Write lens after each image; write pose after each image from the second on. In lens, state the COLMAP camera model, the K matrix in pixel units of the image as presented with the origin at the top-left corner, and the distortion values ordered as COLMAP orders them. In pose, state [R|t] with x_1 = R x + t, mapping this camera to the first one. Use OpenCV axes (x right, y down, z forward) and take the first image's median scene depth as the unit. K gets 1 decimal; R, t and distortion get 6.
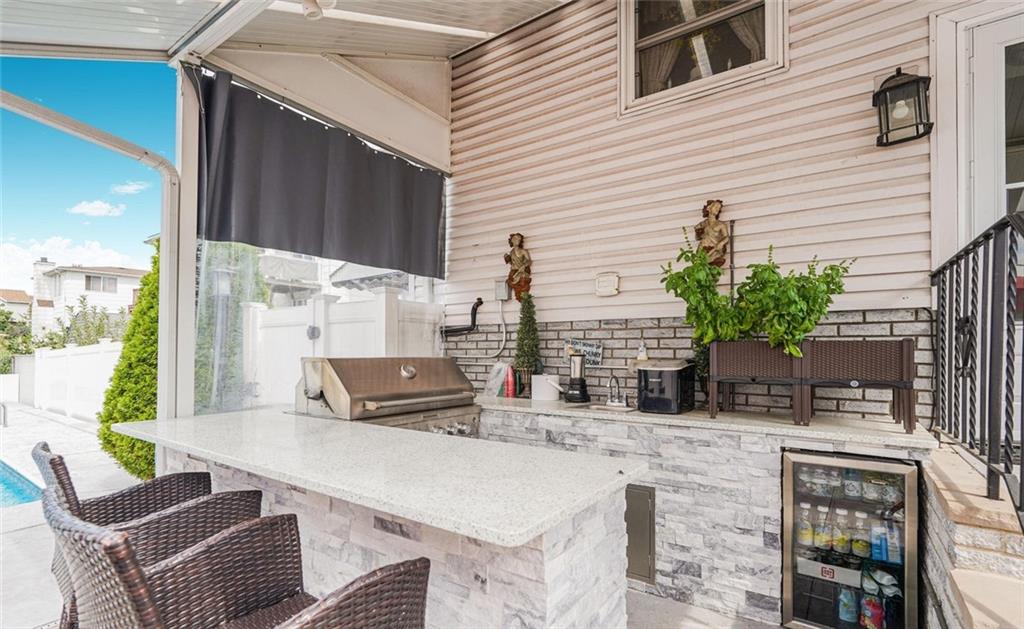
lens RADIAL K [[456.6, 0, 529.2], [0, 456.6, 343.7], [0, 0, 1]] dist [-0.007434, 0.000191]
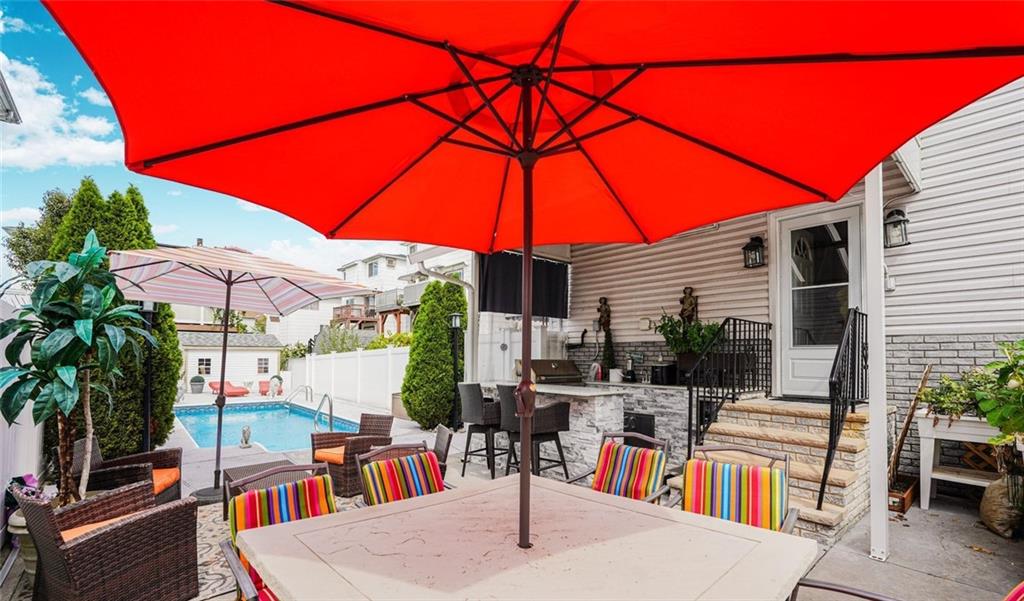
lens RADIAL K [[436.9, 0, 553.0], [0, 436.9, 284.6], [0, 0, 1]] dist [-0.017662, 0.000317]
pose [[0.975111, -0.034621, -0.218998, 0.180676], [0.002194, 0.989192, -0.146608, -0.016930], [0.221706, 0.142478, 0.964648, -0.900632]]
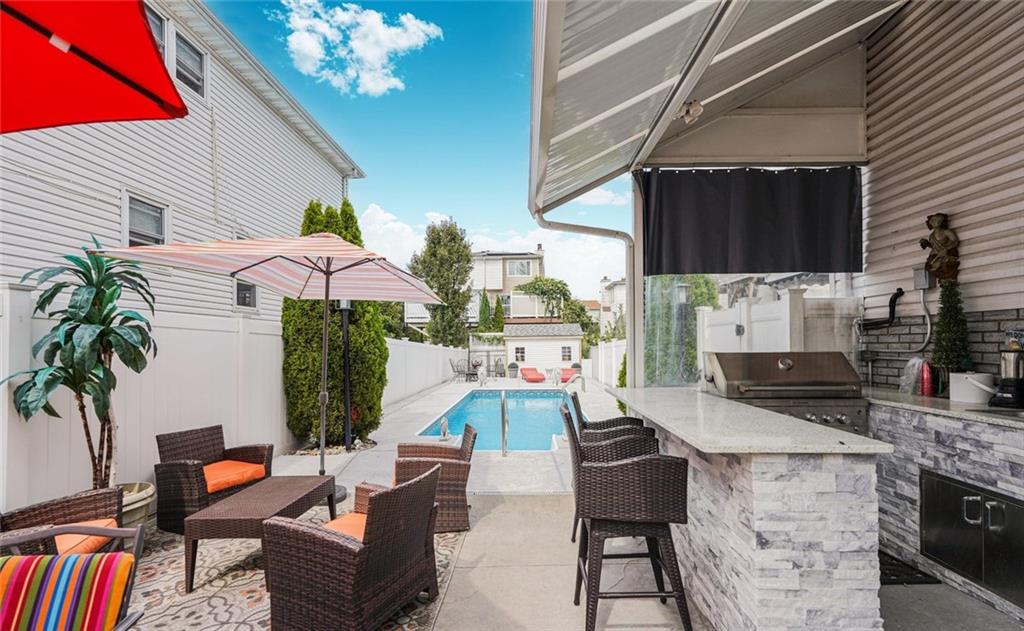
lens RADIAL K [[469.7, 0, 512.0], [0, 469.7, 315.5], [0, 0, 1]] dist [-0.003105, 0.000121]
pose [[0.520877, -0.056679, -0.851748, 0.313477], [0.024619, 0.998376, -0.051381, -0.015585], [0.853276, 0.005794, 0.521427, -0.189925]]
